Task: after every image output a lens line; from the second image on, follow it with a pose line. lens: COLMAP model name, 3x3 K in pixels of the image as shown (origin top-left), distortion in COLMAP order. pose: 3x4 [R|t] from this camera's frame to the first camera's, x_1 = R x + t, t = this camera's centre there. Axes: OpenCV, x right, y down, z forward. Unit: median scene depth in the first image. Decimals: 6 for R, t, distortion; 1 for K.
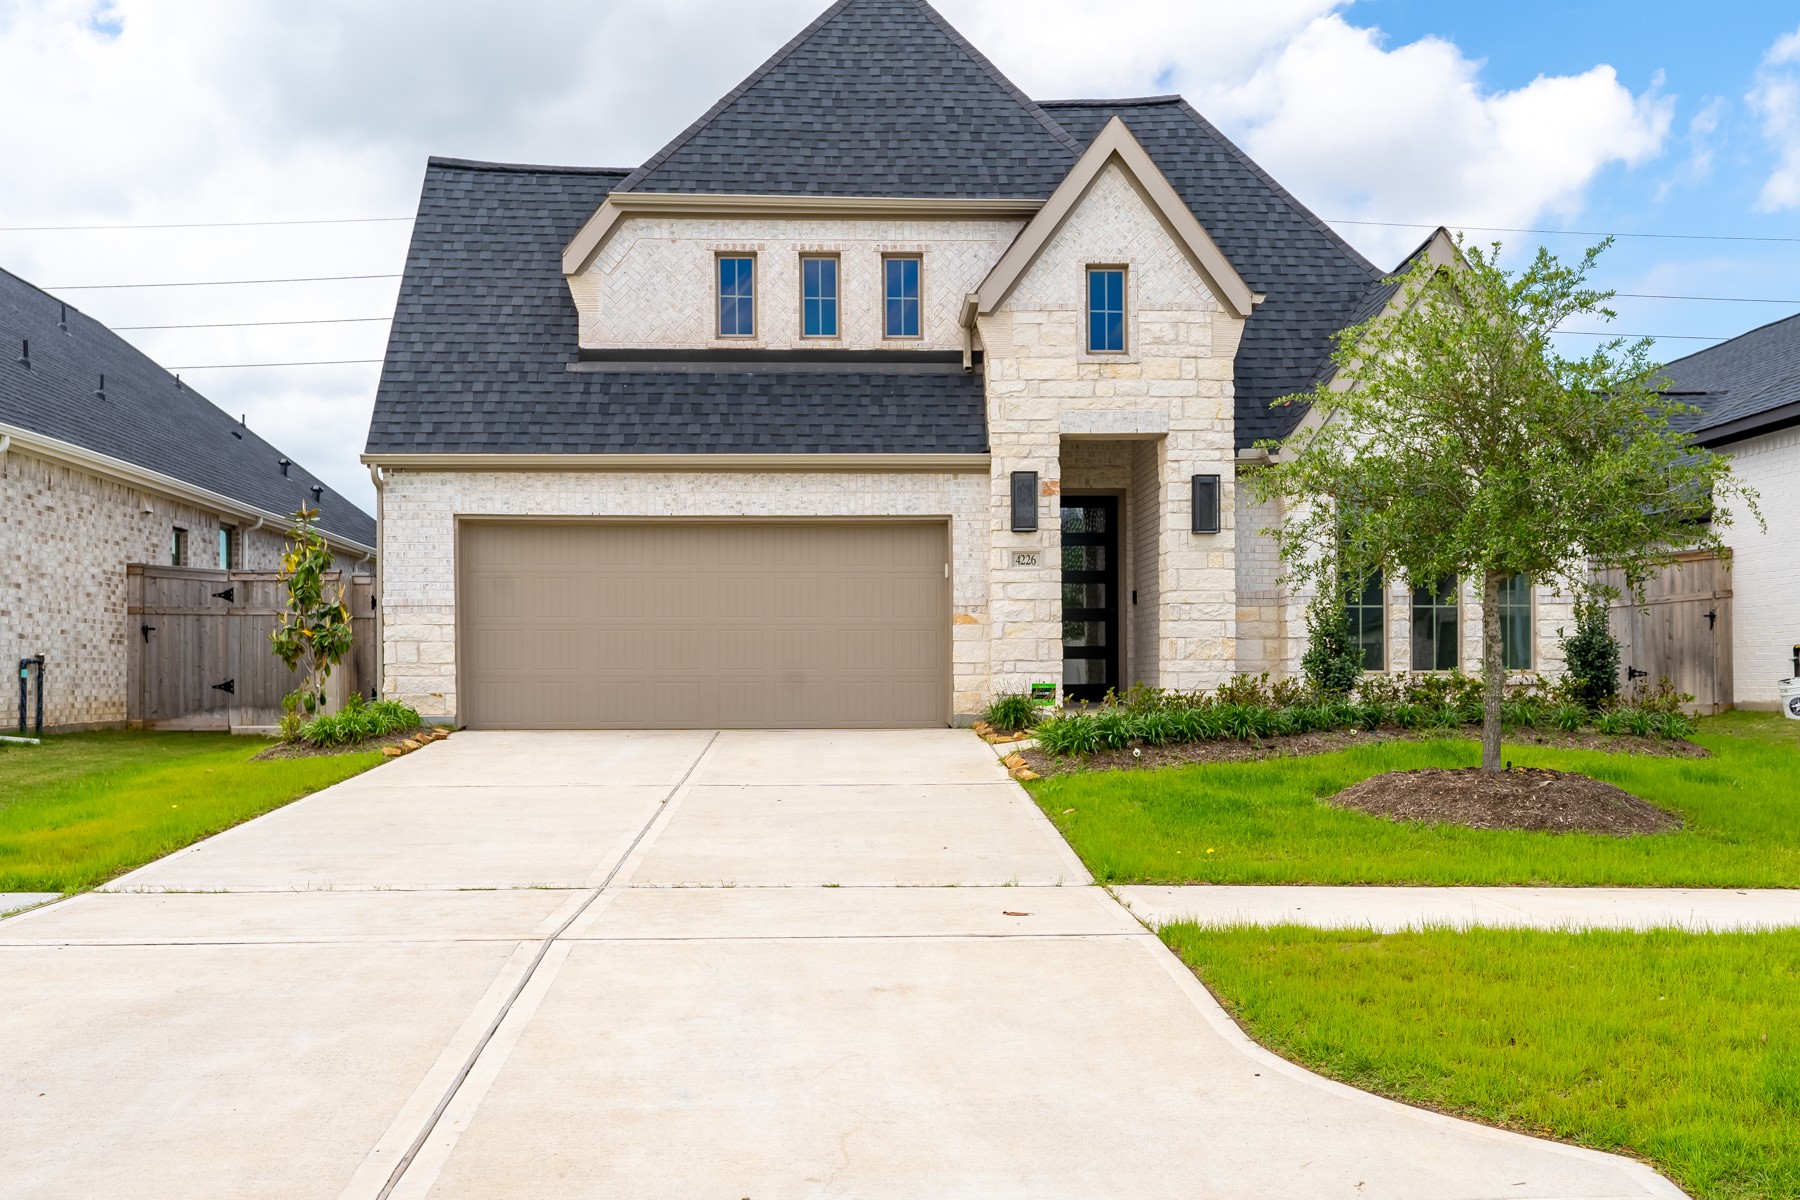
lens RADIAL K [[1620.9, 0, 900.0], [0, 1620.9, 600.0], [0, 0, 1]] dist [0.002772, -0.000673]
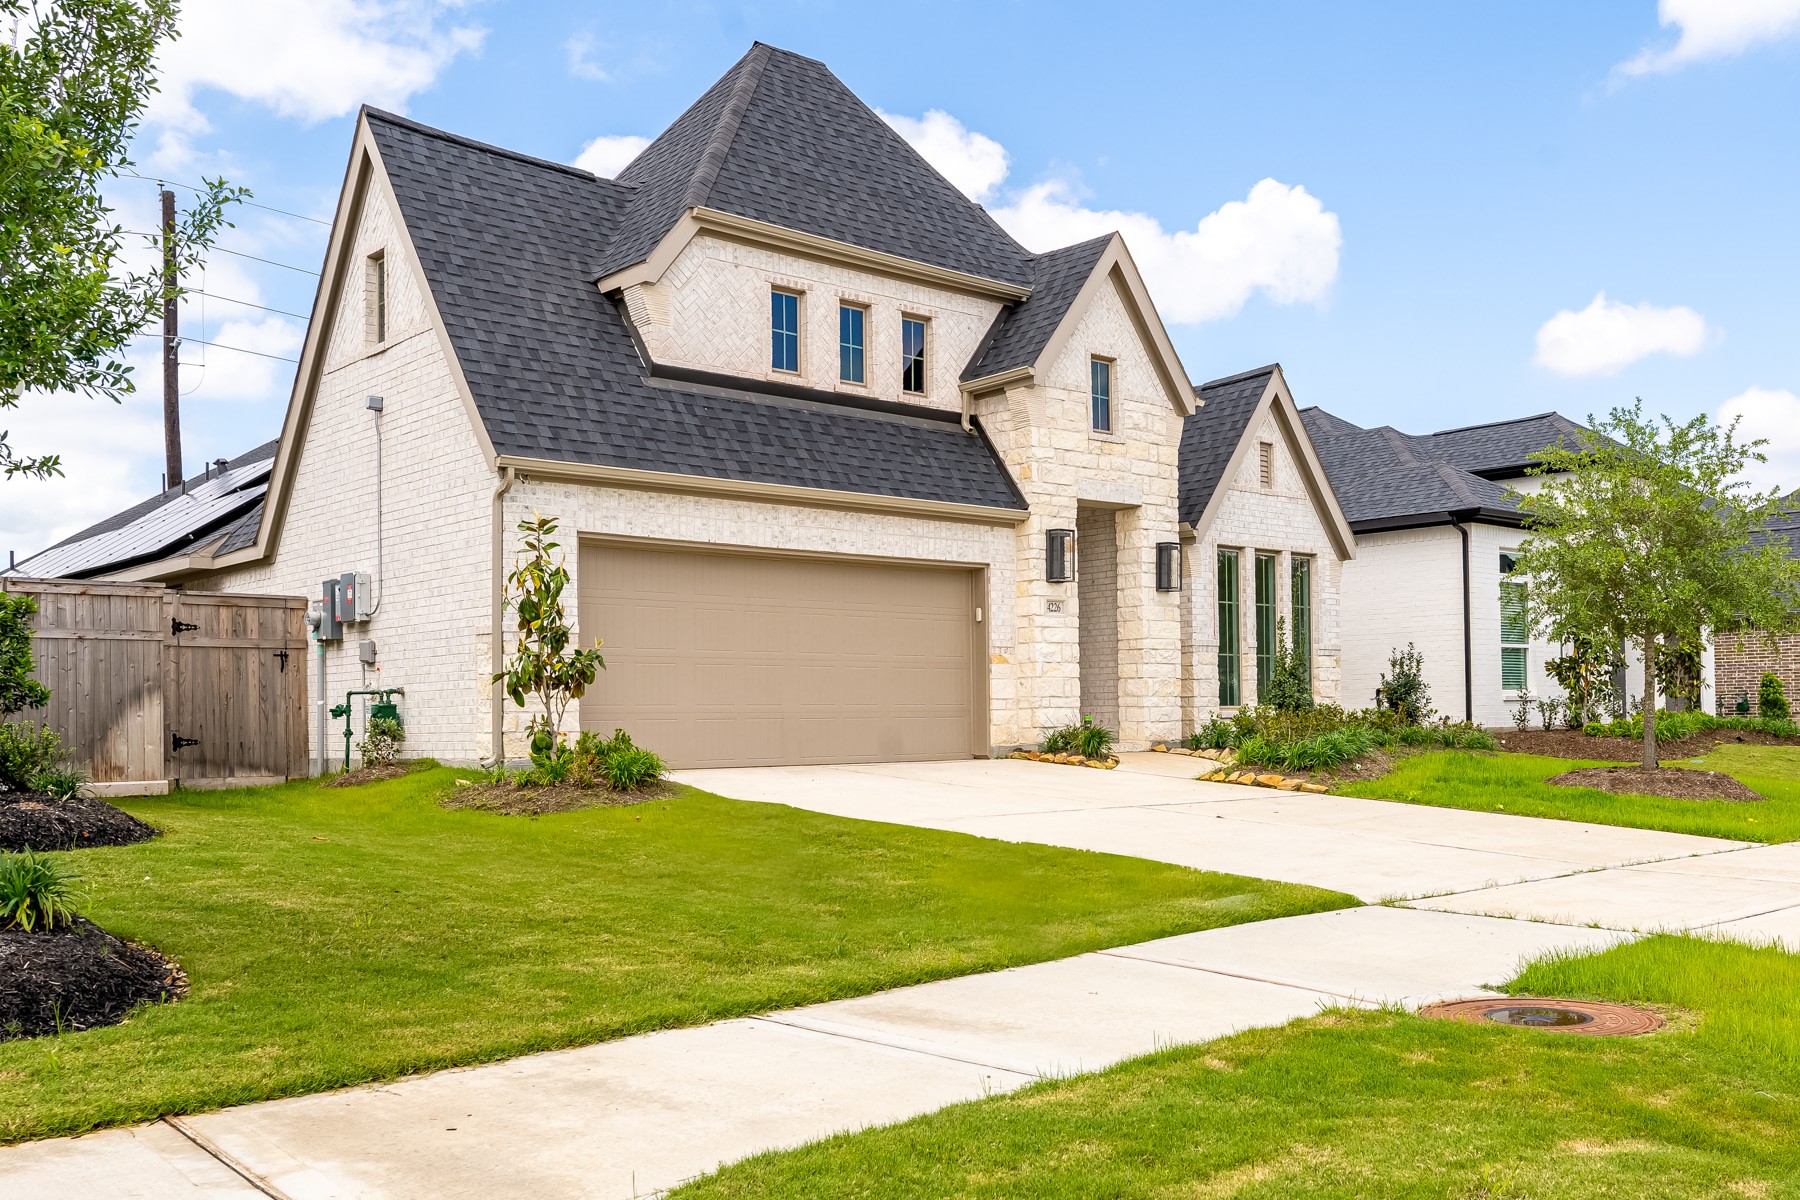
lens RADIAL K [[1531.4, 0, 1002.1], [0, 1531.4, 629.9], [0, 0, 1]] dist [0.001816, 0.001023]
pose [[0.777797, 0.030384, 0.627781, -0.611831], [-0.020442, 0.999525, -0.023050, 0.016016], [-0.628183, 0.005095, 0.778049, 0.191533]]
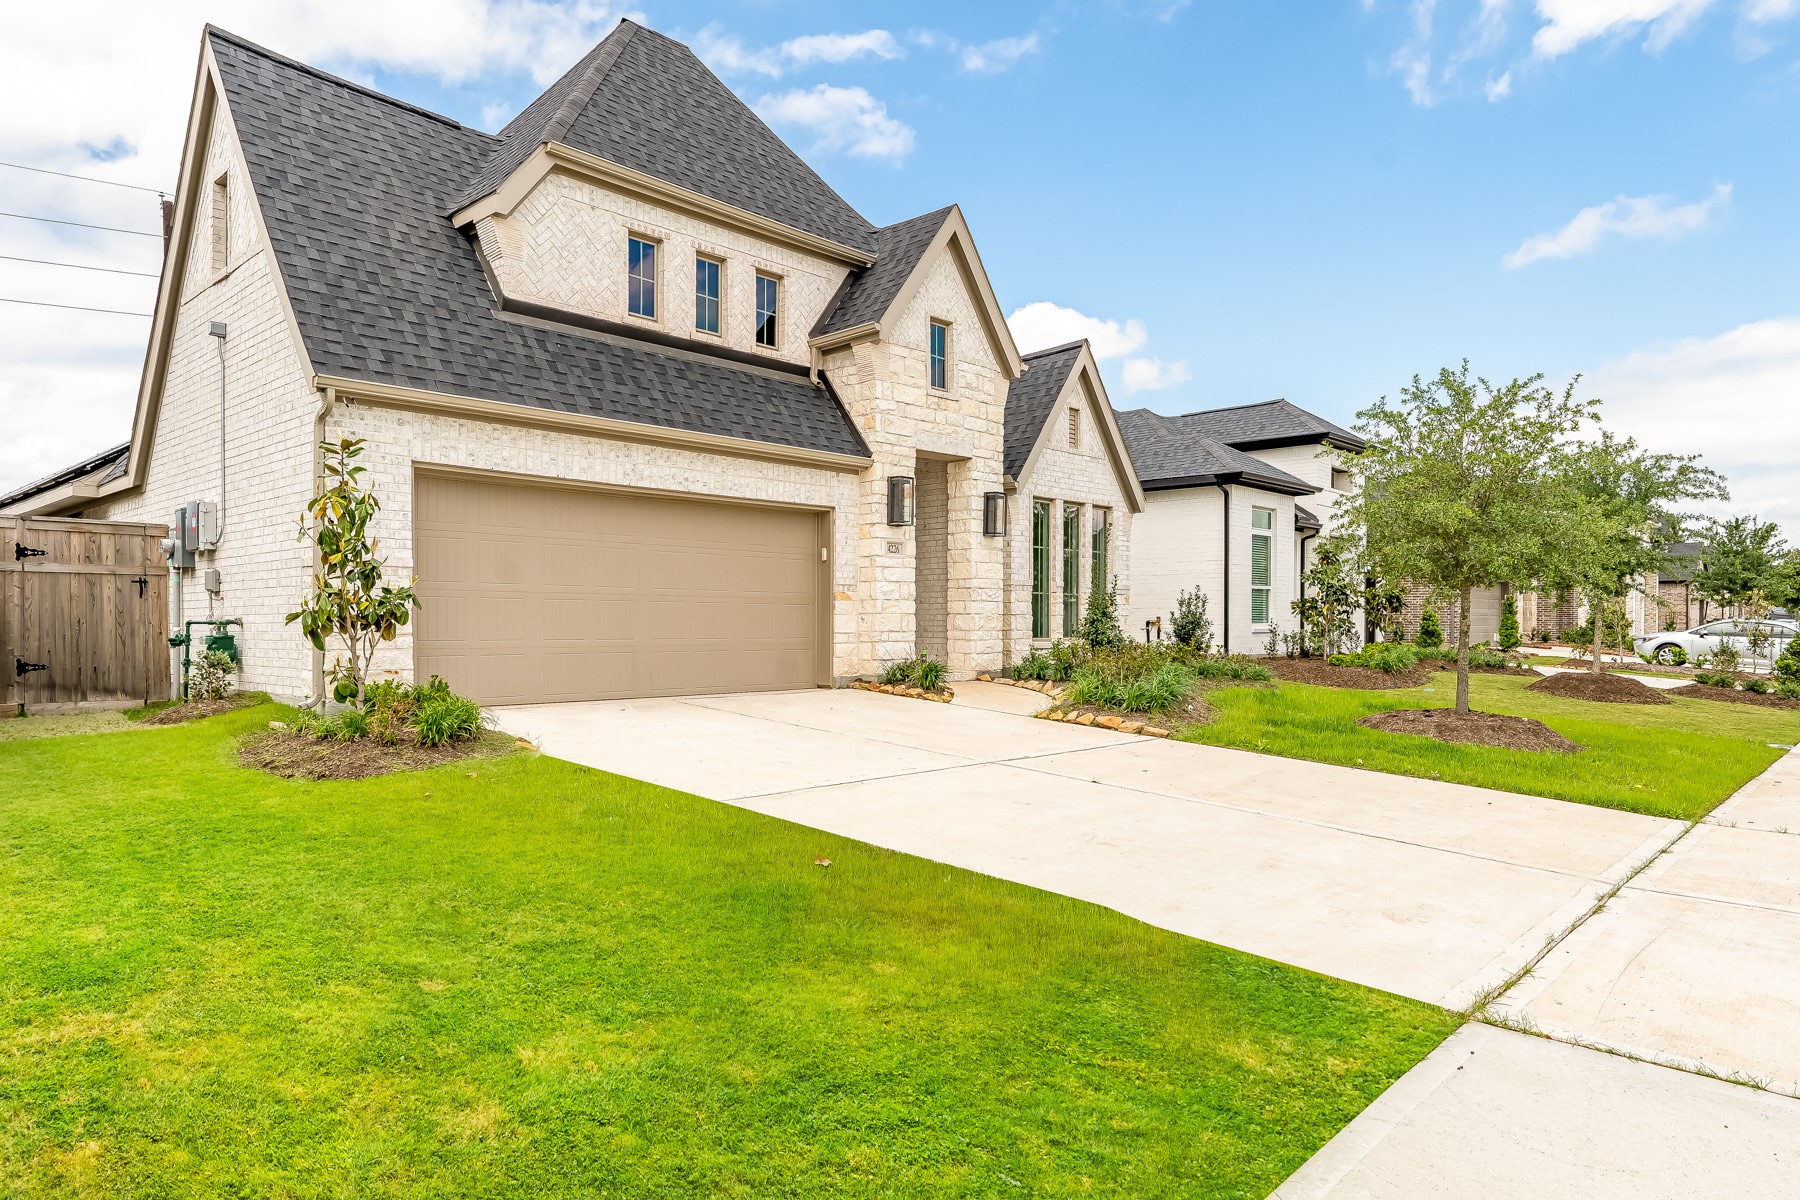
lens RADIAL K [[1074.9, 0, 900.0], [0, 1074.9, 600.0], [0, 0, 1]] dist [-0.001138, 0.000417]
pose [[0.731425, 0.020705, 0.681607, -0.464967], [-0.036889, 0.999277, 0.009230, 0.005933], [-0.680923, -0.031895, 0.731660, 0.398010]]
